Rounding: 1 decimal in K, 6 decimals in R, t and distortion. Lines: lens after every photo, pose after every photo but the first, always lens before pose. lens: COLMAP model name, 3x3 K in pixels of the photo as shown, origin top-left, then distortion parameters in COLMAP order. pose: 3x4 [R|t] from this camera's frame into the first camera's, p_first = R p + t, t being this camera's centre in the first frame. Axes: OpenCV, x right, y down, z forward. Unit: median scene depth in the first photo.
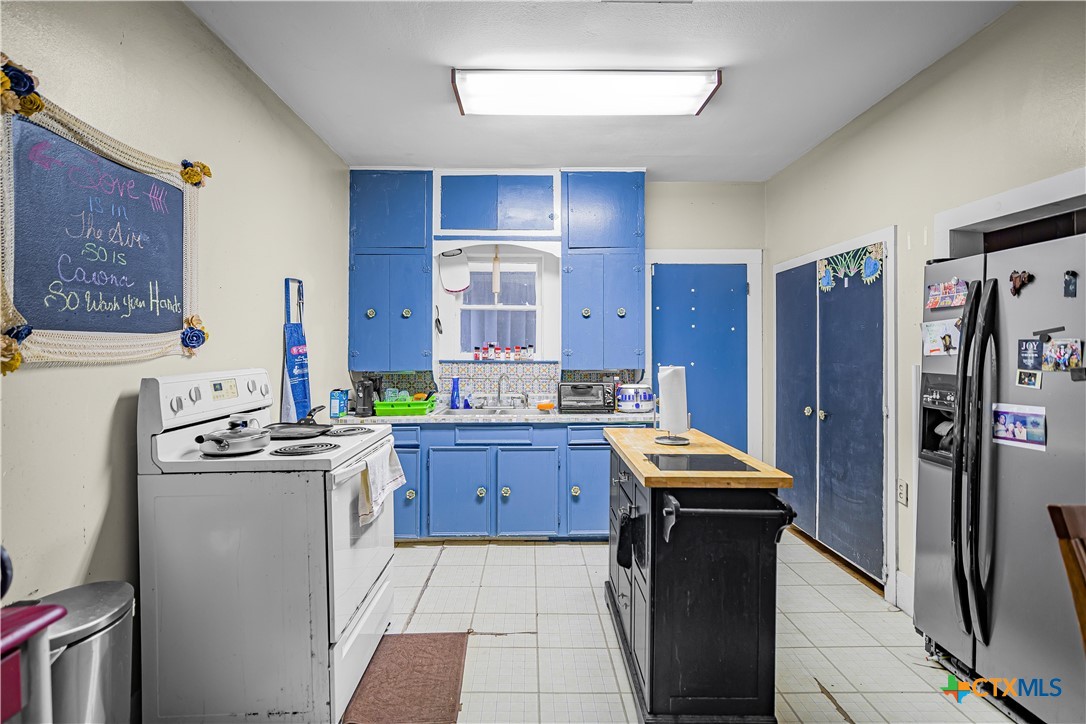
lens RADIAL K [[528.9, 0, 542.5], [0, 528.9, 348.8], [0, 0, 1]] dist [-0.033660, 0.018855]
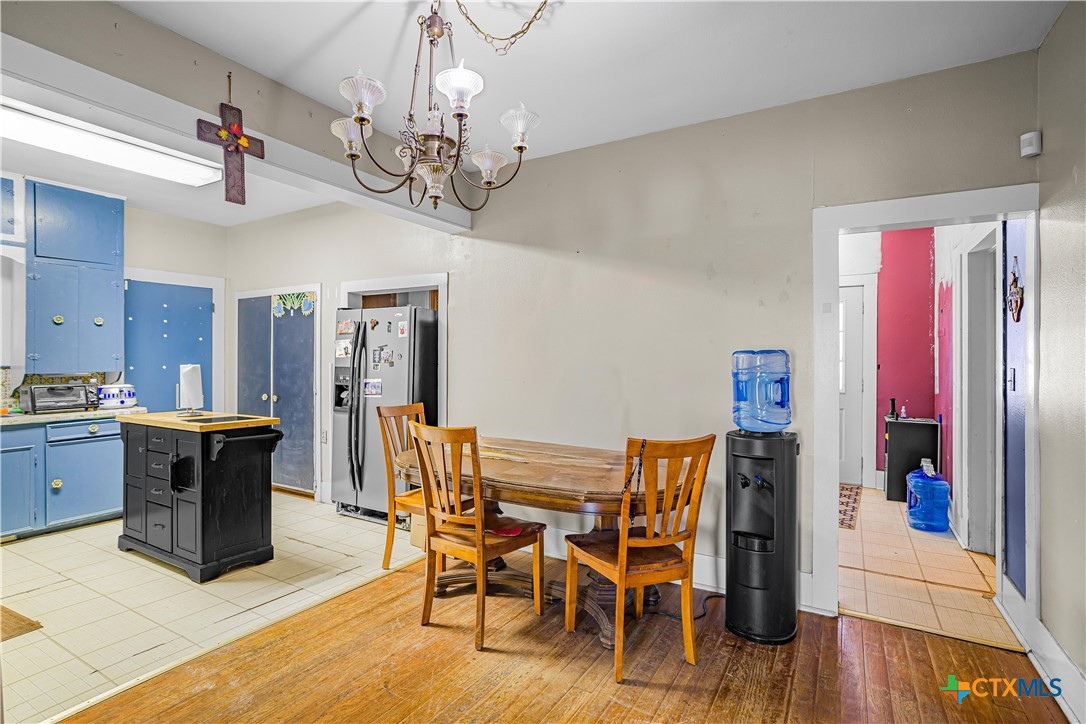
lens RADIAL K [[528.9, 0, 542.5], [0, 528.9, 348.8], [0, 0, 1]] dist [-0.033660, 0.018855]
pose [[0.522052, 0.015472, 0.852773, -0.519543], [-0.000333, 0.999839, -0.017936, 0.015046], [-0.852913, 0.009079, 0.521974, -0.652565]]
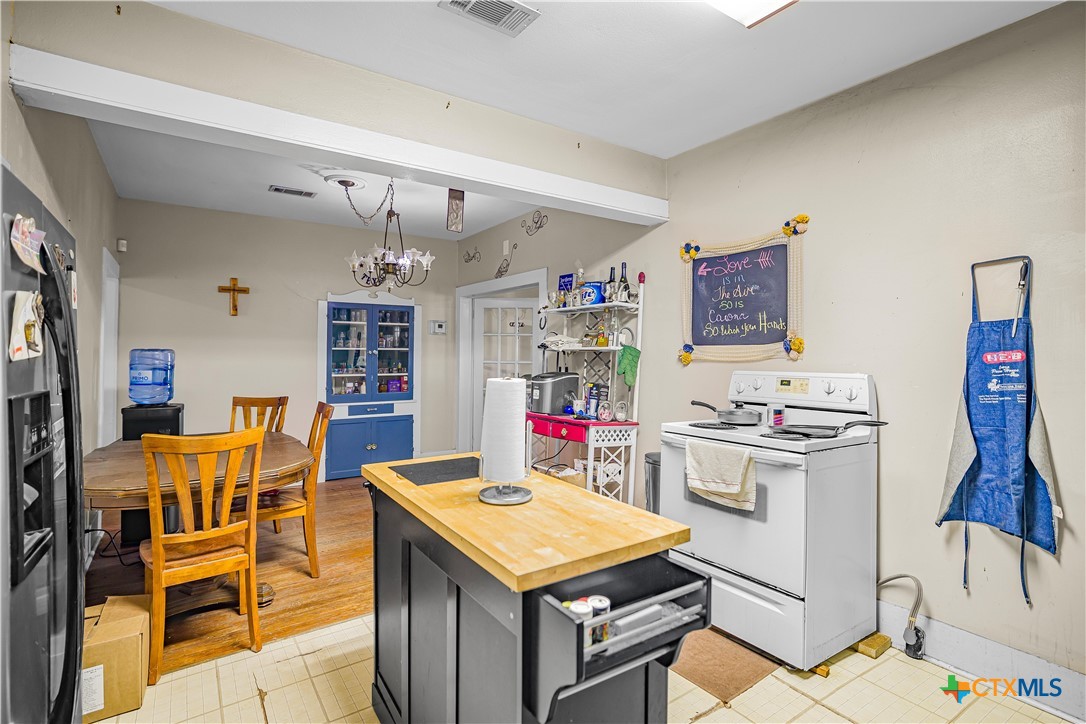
lens RADIAL K [[528.9, 0, 542.5], [0, 528.9, 348.8], [0, 0, 1]] dist [-0.033660, 0.018855]
pose [[-0.838537, -0.010745, -0.544739, 0.567122], [-0.007889, 0.999940, -0.007579, 0.001032], [0.544787, -0.002058, -0.838572, 1.603008]]
